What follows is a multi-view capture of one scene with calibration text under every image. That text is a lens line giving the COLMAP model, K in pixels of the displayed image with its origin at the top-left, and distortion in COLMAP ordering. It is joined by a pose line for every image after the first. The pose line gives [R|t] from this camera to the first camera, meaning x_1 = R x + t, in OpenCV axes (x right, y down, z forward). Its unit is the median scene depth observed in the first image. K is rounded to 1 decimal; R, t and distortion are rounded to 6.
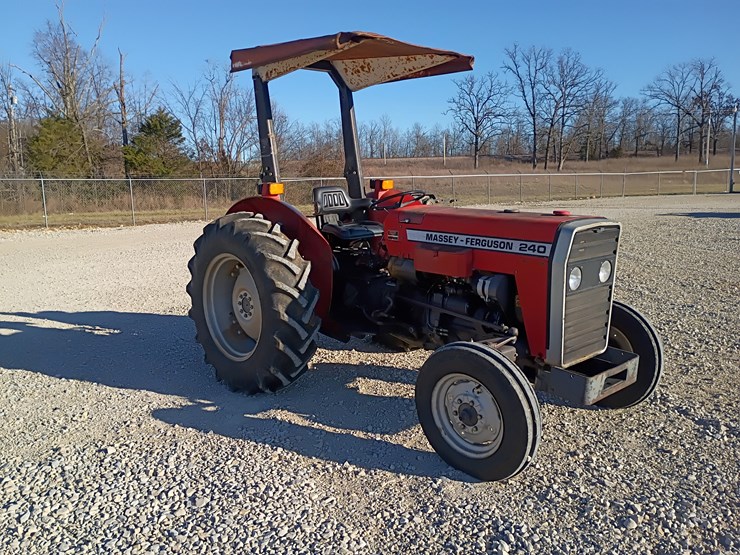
lens RADIAL K [[629.1, 0, 362.6], [0, 629.1, 274.8], [0, 0, 1]] dist [0.057271, -0.054603]
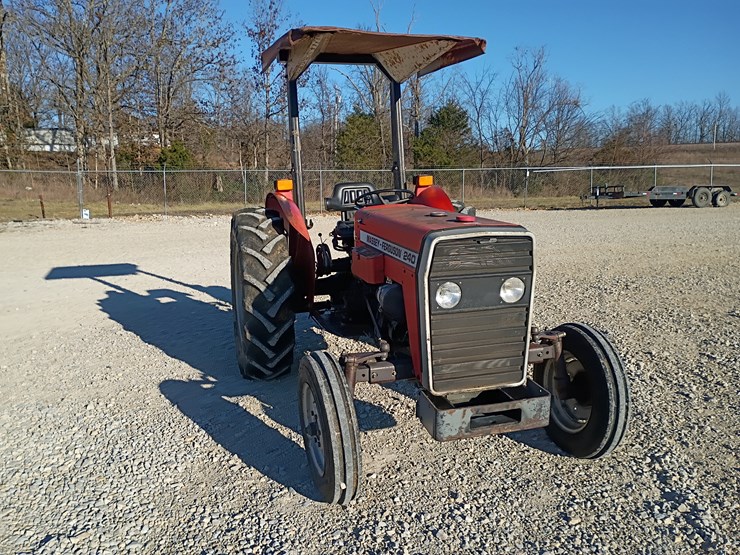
lens RADIAL K [[629.1, 0, 372.0], [0, 629.1, 274.9], [0, 0, 1]] dist [0.057271, -0.054603]
pose [[0.900785, 0.072380, -0.428190, 0.480908], [-0.065086, 0.997377, 0.031672, -0.033636], [0.429360, -0.000661, 0.903133, 0.136649]]
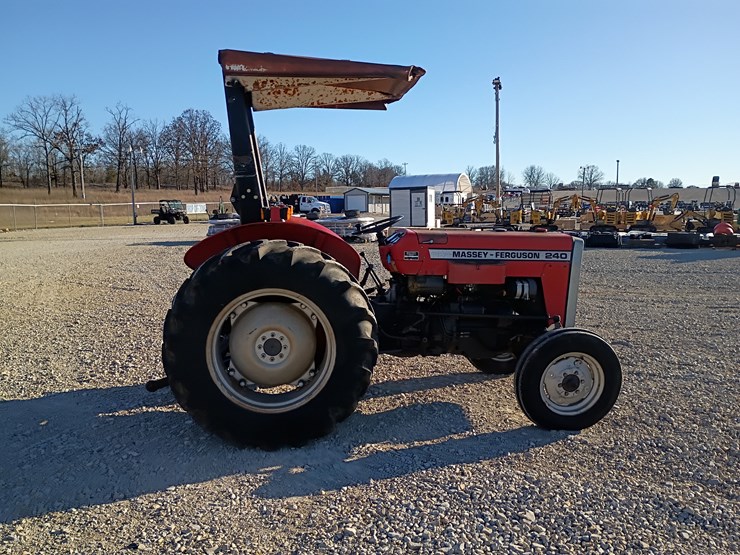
lens RADIAL K [[629.1, 0, 369.3], [0, 629.1, 282.6], [0, 0, 1]] dist [0.057271, -0.054603]
pose [[0.601149, -0.082396, 0.794878, -0.850850], [0.112990, 0.993442, 0.017527, -0.043090], [-0.791109, 0.079277, 0.606516, 0.395262]]
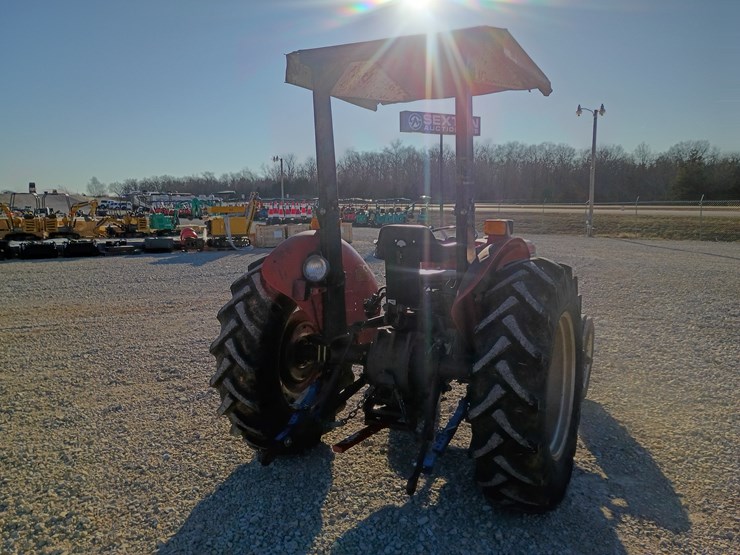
lens RADIAL K [[629.1, 0, 360.5], [0, 629.1, 260.8], [0, 0, 1]] dist [0.057271, -0.054603]
pose [[-0.315572, -0.060723, 0.946957, -0.931916], [0.153280, 0.981582, 0.114024, -0.206044], [-0.936440, 0.181132, -0.300453, 1.388082]]
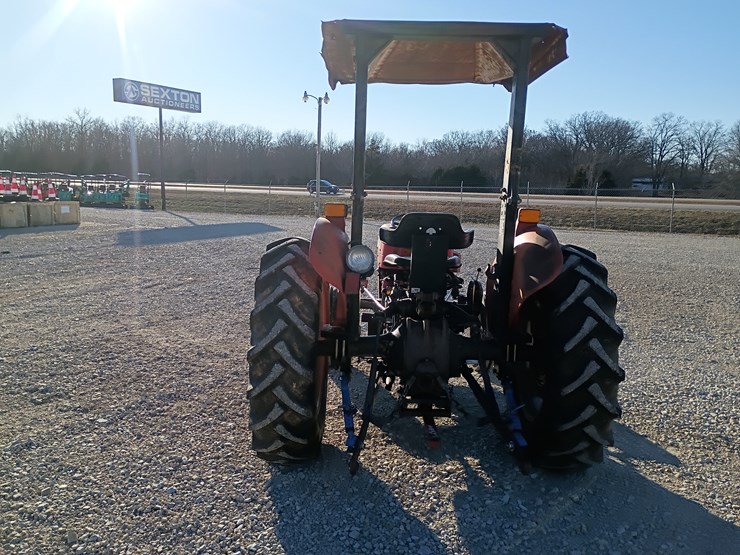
lens RADIAL K [[629.1, 0, 367.8], [0, 629.1, 265.4], [0, 0, 1]] dist [0.057271, -0.054603]
pose [[-0.713907, -0.078203, 0.695860, -0.756677], [0.101749, 0.971612, 0.213581, -0.247707], [-0.692809, 0.223281, -0.685683, 1.615803]]
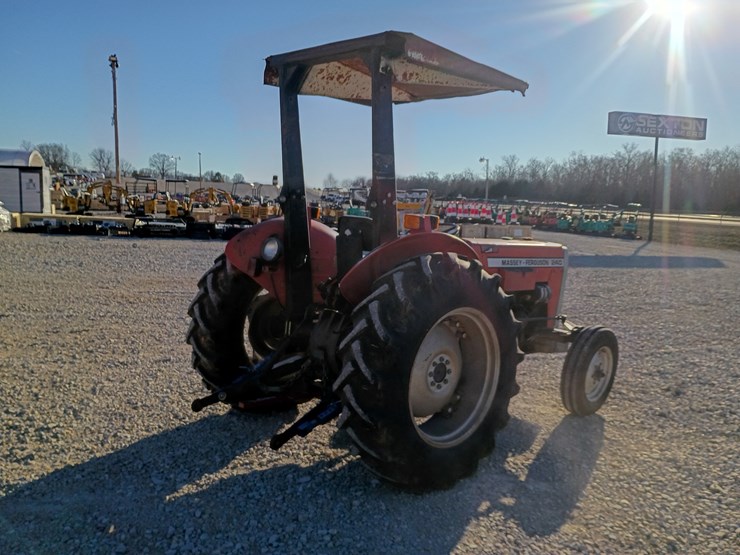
lens RADIAL K [[629.1, 0, 382.7], [0, 629.1, 265.6], [0, 0, 1]] dist [0.057271, -0.054603]
pose [[-0.017549, -0.080582, 0.996594, -1.022279], [0.103004, 0.991298, 0.081967, -0.165422], [-0.994526, 0.104091, -0.009096, 1.152394]]
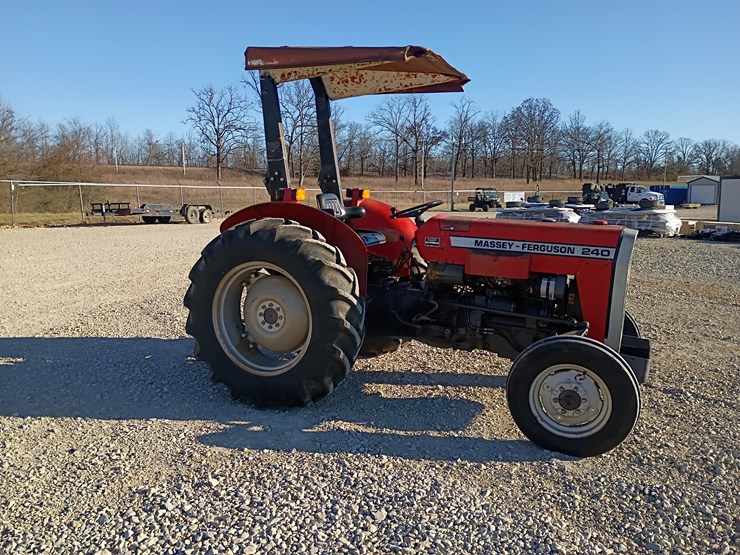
lens RADIAL K [[629.1, 0, 367.2], [0, 629.1, 273.6], [0, 0, 1]] dist [0.057271, -0.054603]
pose [[0.915791, -0.018600, 0.401223, -0.467086], [0.027197, 0.999506, -0.015743, 0.003317], [-0.400732, 0.025329, 0.915845, 0.081141]]
